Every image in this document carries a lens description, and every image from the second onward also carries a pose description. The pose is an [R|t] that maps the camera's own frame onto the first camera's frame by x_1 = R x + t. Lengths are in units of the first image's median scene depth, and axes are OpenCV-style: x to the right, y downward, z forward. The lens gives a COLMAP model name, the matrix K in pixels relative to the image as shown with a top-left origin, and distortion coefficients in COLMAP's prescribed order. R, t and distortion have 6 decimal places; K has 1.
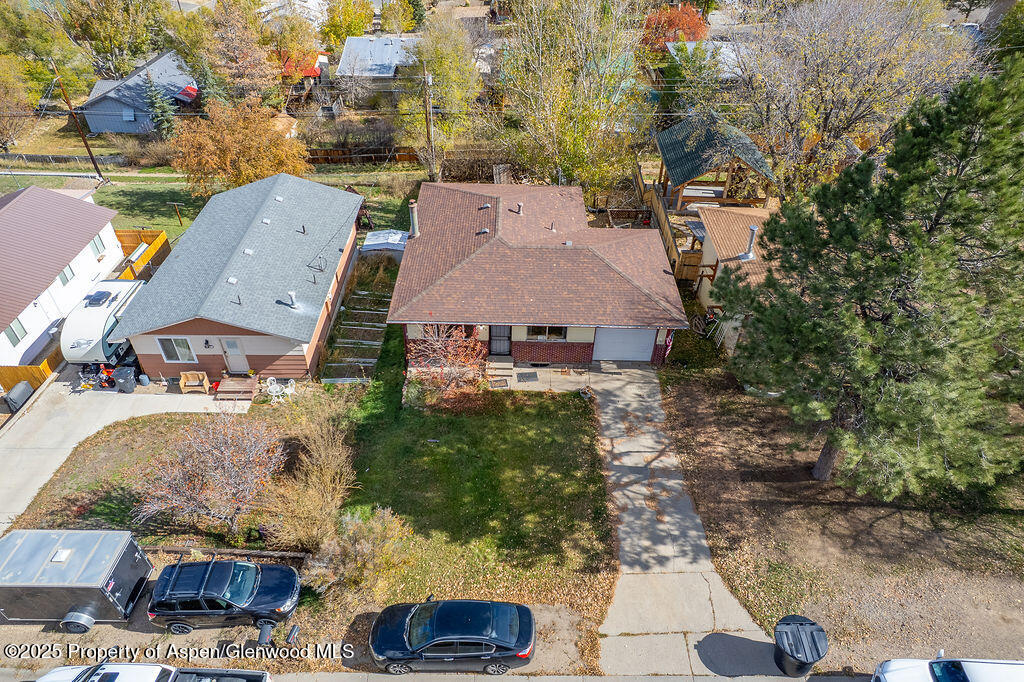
lens RADIAL K [[659.2, 0, 511.9], [0, 659.2, 345.6], [0, 0, 1]] dist [-0.059069, 0.043373]
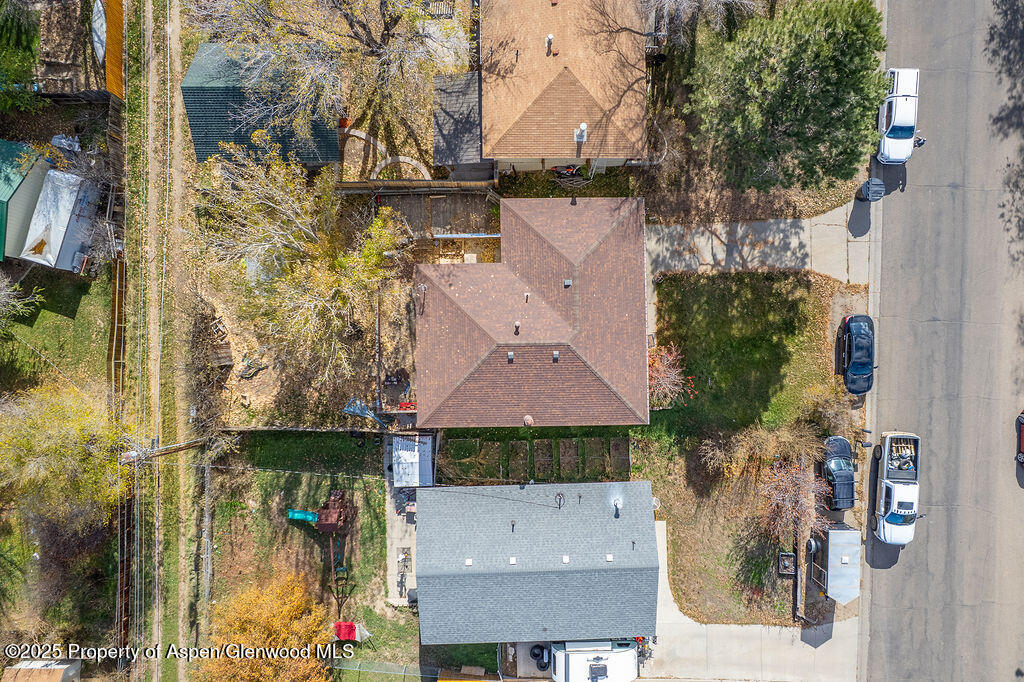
lens RADIAL K [[659.2, 0, 511.4], [0, 659.2, 342.8], [0, 0, 1]] dist [-0.059069, 0.043373]
pose [[-0.023254, -0.999568, 0.017949, -0.045811], [0.628614, -0.000659, 0.777718, -1.311989], [-0.777370, 0.029368, 0.628358, 0.399821]]
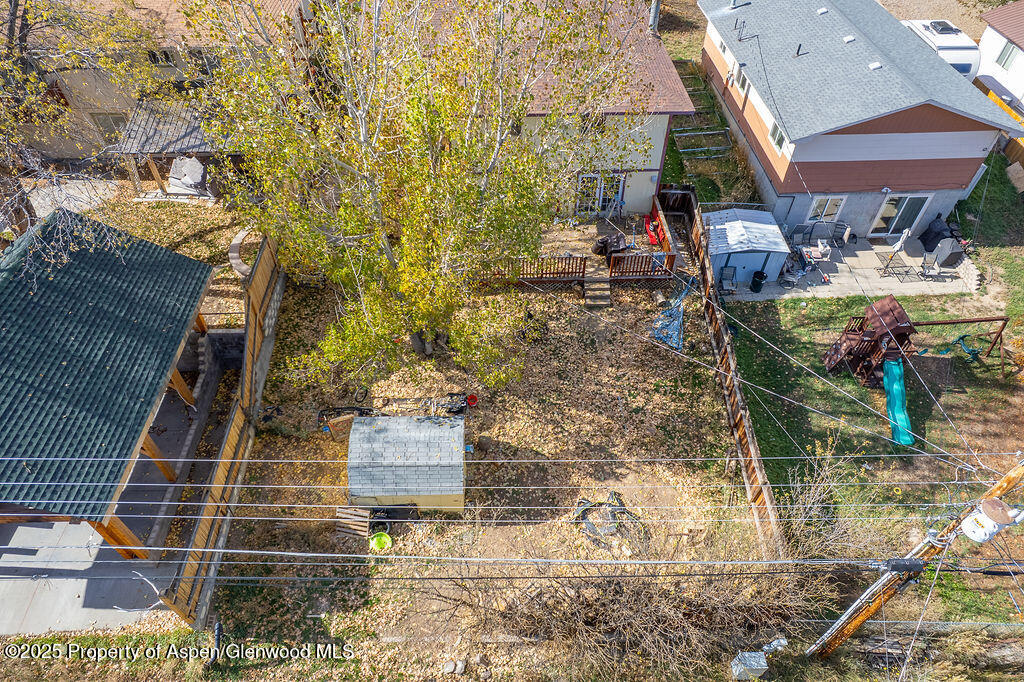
lens RADIAL K [[659.2, 0, 512.2], [0, 659.2, 339.5], [0, 0, 1]] dist [-0.059069, 0.043373]
pose [[-0.998866, 0.019232, -0.043554, 0.085761], [-0.042401, 0.056773, 0.997486, -1.177489], [0.021657, 0.998202, -0.055893, 1.777164]]
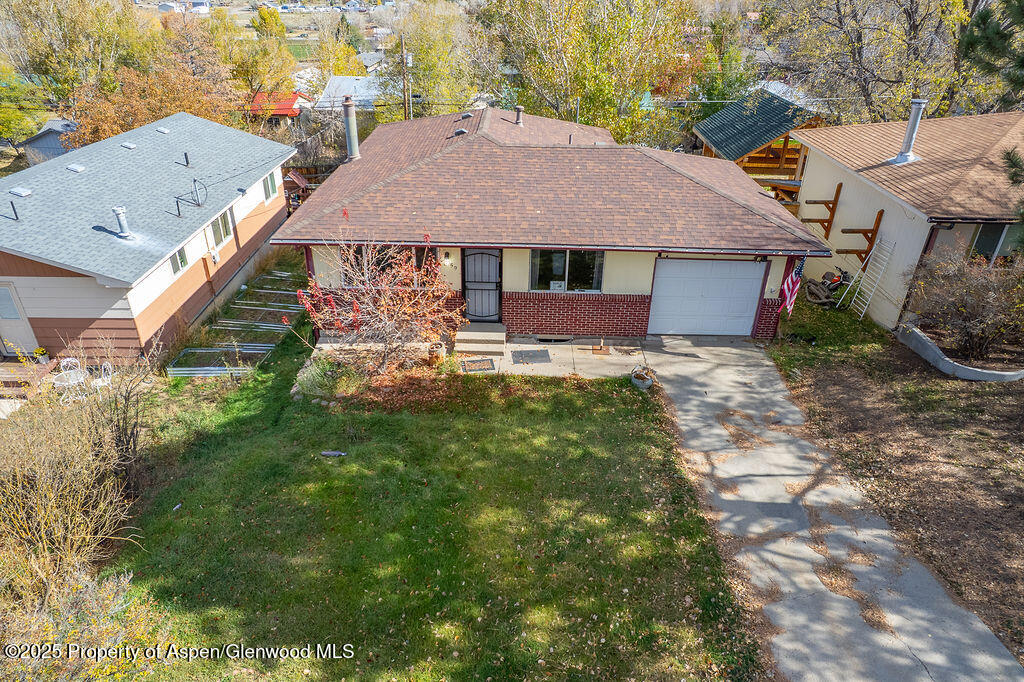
lens RADIAL K [[659.2, 0, 511.9], [0, 659.2, 339.0], [0, 0, 1]] dist [-0.059069, 0.043373]
pose [[0.999977, 0.001303, -0.006681, 0.012409], [-0.002543, 0.981955, -0.189098, 0.152402], [0.006314, 0.189110, 0.981936, 0.516961]]
